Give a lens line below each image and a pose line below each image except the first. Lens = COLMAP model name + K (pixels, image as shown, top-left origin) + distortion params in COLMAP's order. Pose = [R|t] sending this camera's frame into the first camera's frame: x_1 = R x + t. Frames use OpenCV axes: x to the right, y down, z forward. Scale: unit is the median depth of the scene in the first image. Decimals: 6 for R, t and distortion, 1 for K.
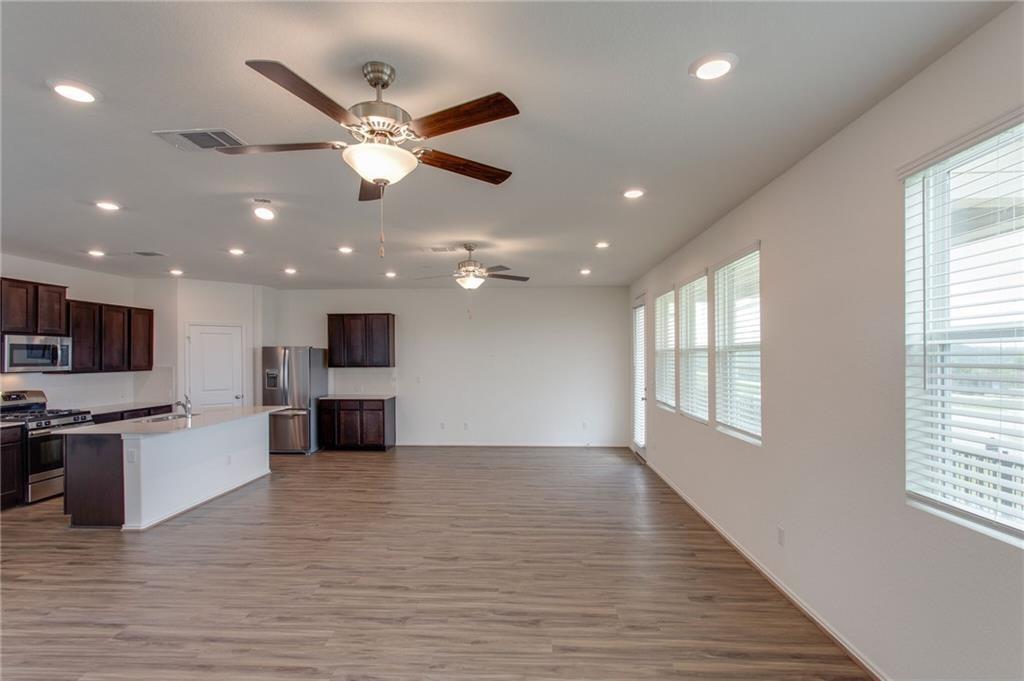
lens RADIAL K [[489.6, 0, 512.3], [0, 489.6, 351.0], [0, 0, 1]] dist [-0.000497, 0.001412]
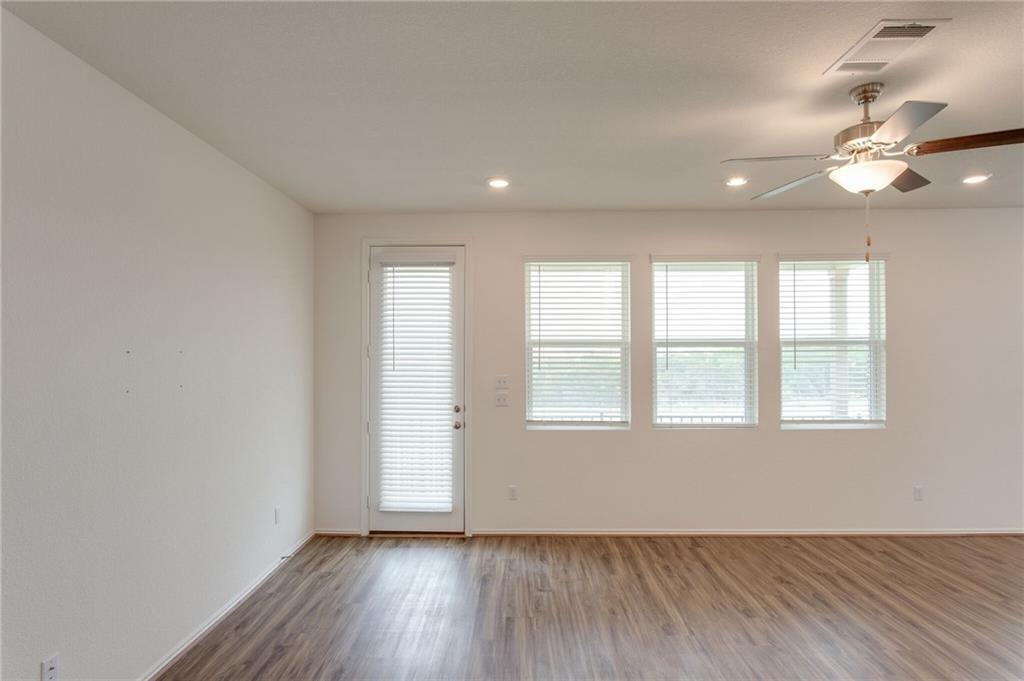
lens RADIAL K [[575.0, 0, 512.0], [0, 575.0, 340.5], [0, 0, 1]] dist [-0.003337, -0.000460]
pose [[-0.030316, 0.024278, 0.999245, -0.645281], [-0.008877, 0.999659, -0.024557, 0.021298], [-0.999501, -0.009615, -0.030090, 1.491581]]
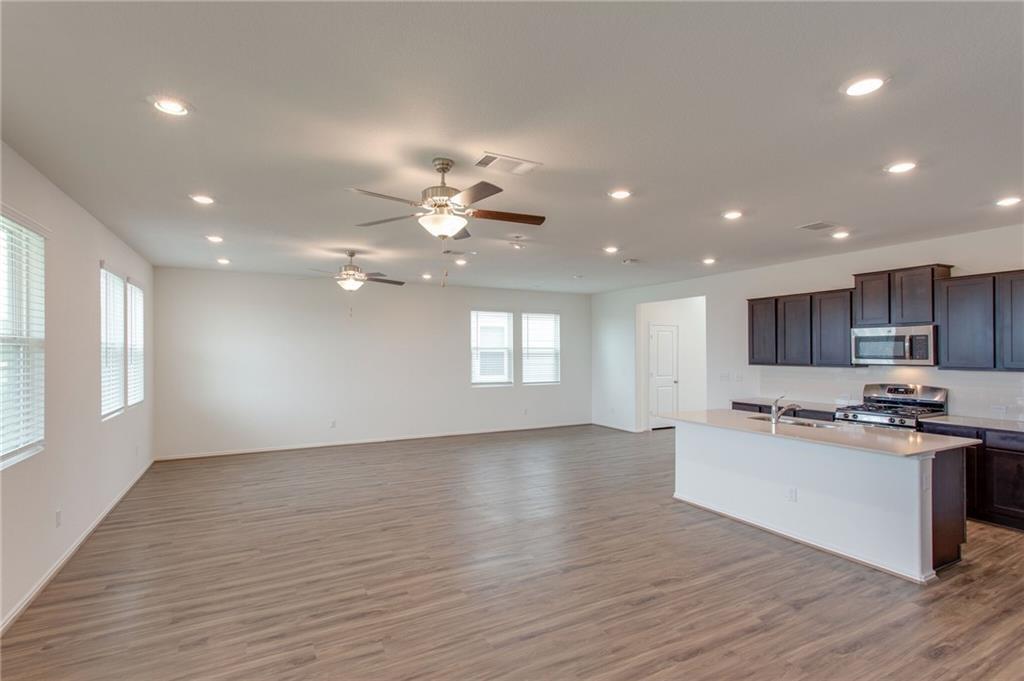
lens RADIAL K [[489.6, 0, 512.3], [0, 489.6, 351.0], [0, 0, 1]] dist [-0.000497, 0.001412]
pose [[-0.864262, 0.005184, -0.503016, 0.159886], [0.010471, 0.999916, -0.007686, 0.018574], [0.502934, -0.011909, -0.864243, 1.743822]]
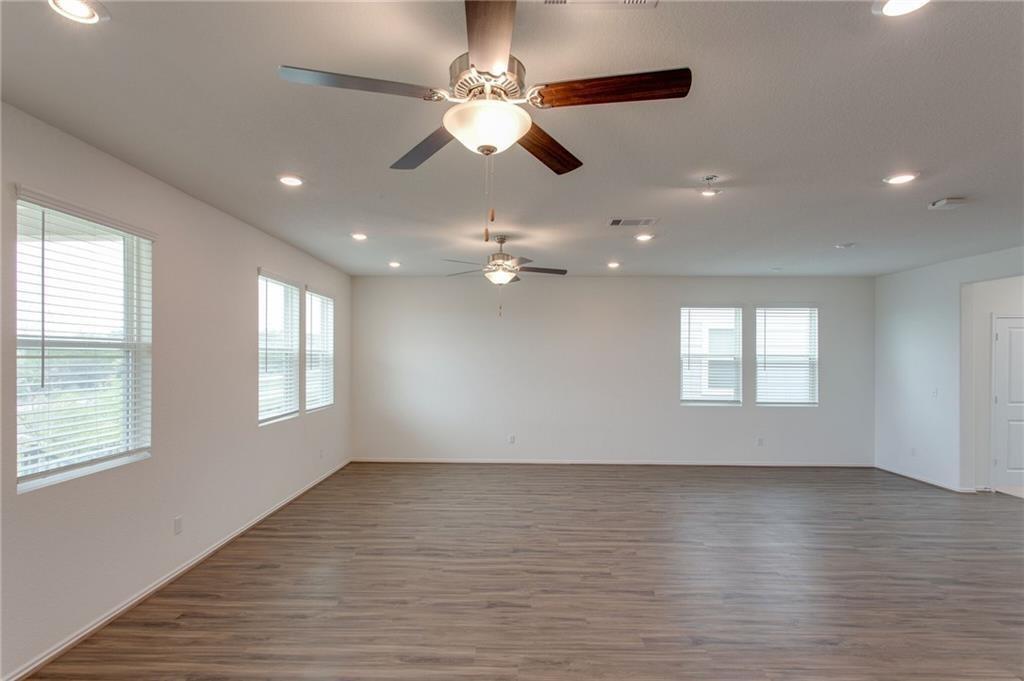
lens RADIAL K [[495.1, 0, 501.5], [0, 495.1, 360.1], [0, 0, 1]] dist [-0.001280, 0.001112]
pose [[-0.999771, 0.000299, -0.021405, -0.095900], [0.000463, 0.999971, -0.007663, 0.017782], [0.021402, -0.007671, -0.999742, 1.494741]]
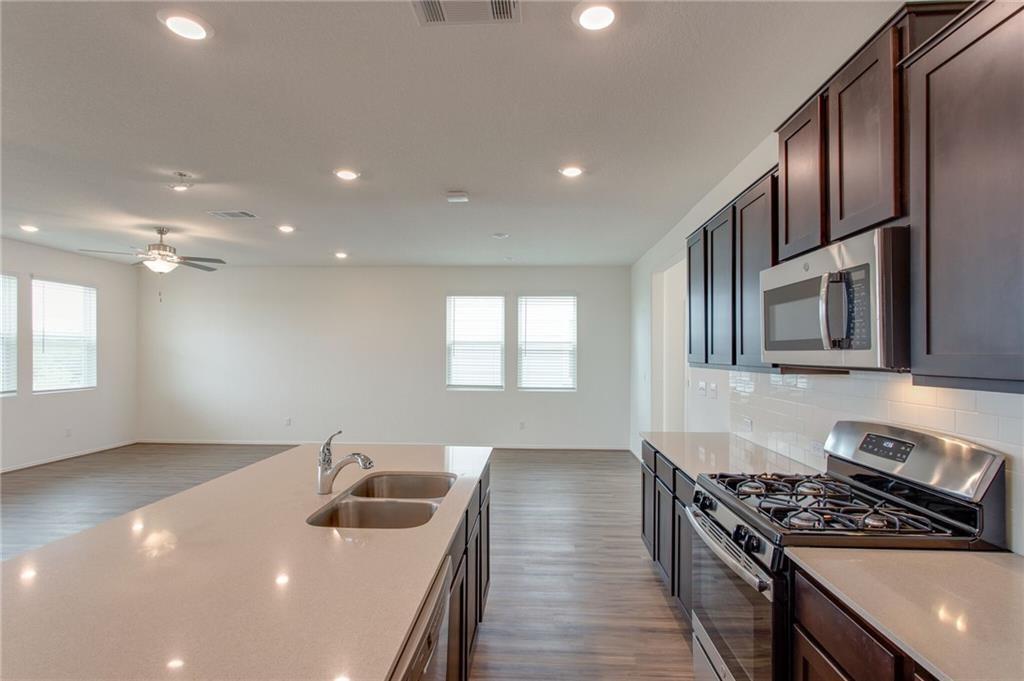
lens RADIAL K [[500.2, 0, 520.0], [0, 500.2, 362.8], [0, 0, 1]] dist [-0.010543, -0.000464]
pose [[-0.999978, -0.001094, -0.006491, -0.932198], [-0.001150, 0.999962, 0.008633, 0.044505], [0.006482, 0.008640, -0.999942, 1.592230]]
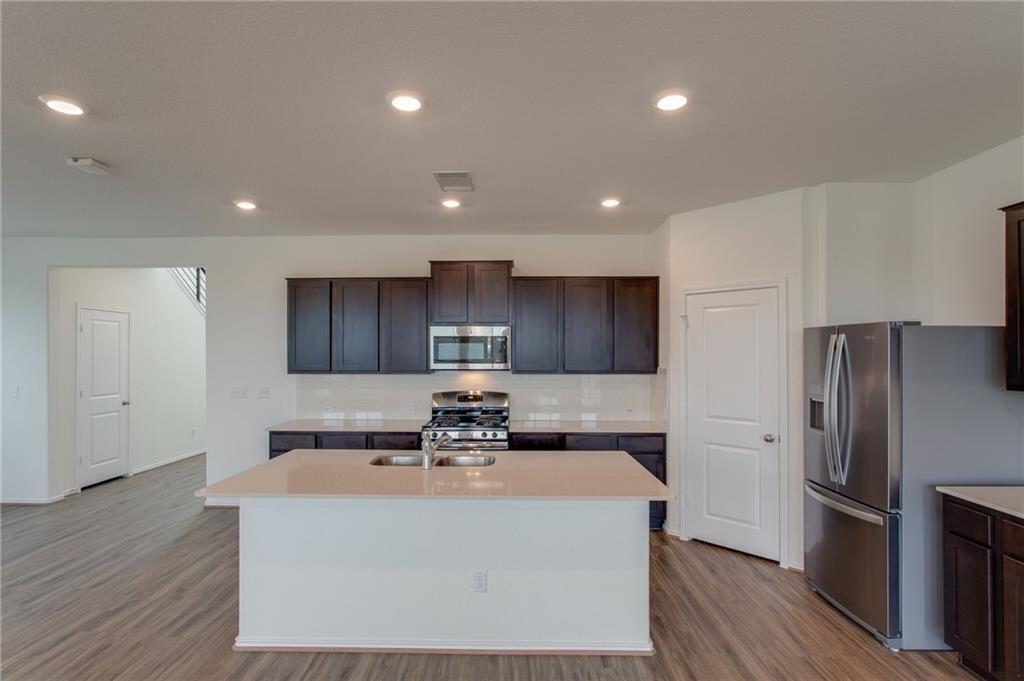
lens RADIAL K [[508.3, 0, 503.0], [0, 508.3, 353.6], [0, 0, 1]] dist [-0.008568, -0.000297]
pose [[0.018873, 0.004322, -0.999813, -0.143355], [0.009971, 0.999940, 0.004510, 0.014714], [0.999772, -0.010054, 0.018828, 1.252203]]
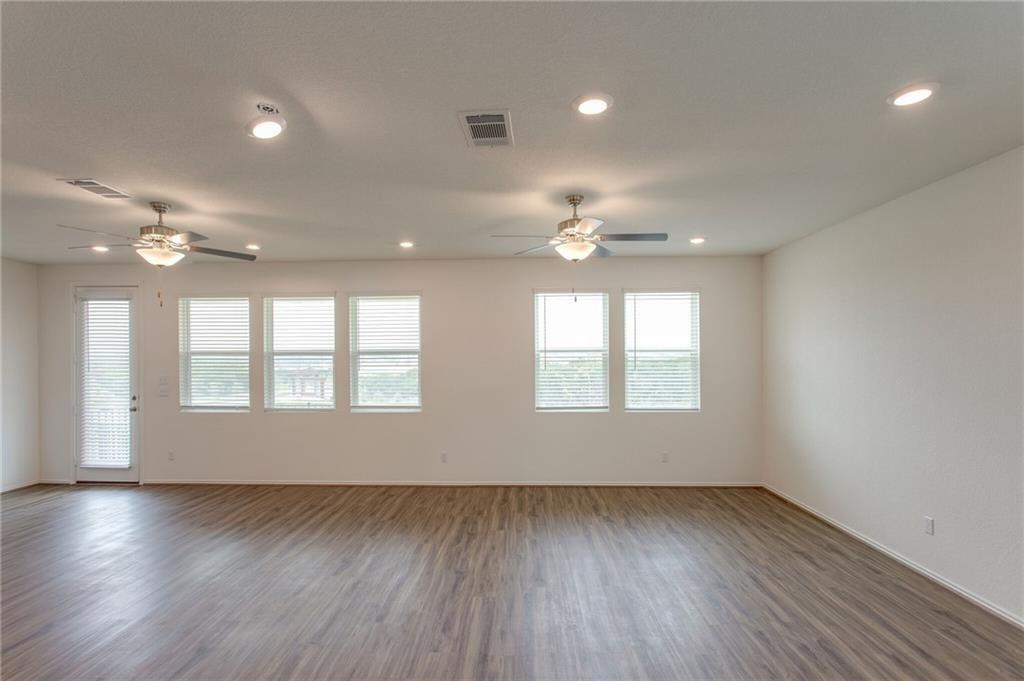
lens RADIAL K [[492.2, 0, 503.6], [0, 492.2, 347.4], [0, 0, 1]] dist [0.000709, 0.001409]
pose [[-0.006855, 0.022684, 0.999719, -0.921987], [-0.008774, 0.999703, -0.022744, 0.007543], [-0.999938, -0.008927, -0.006654, 0.567255]]
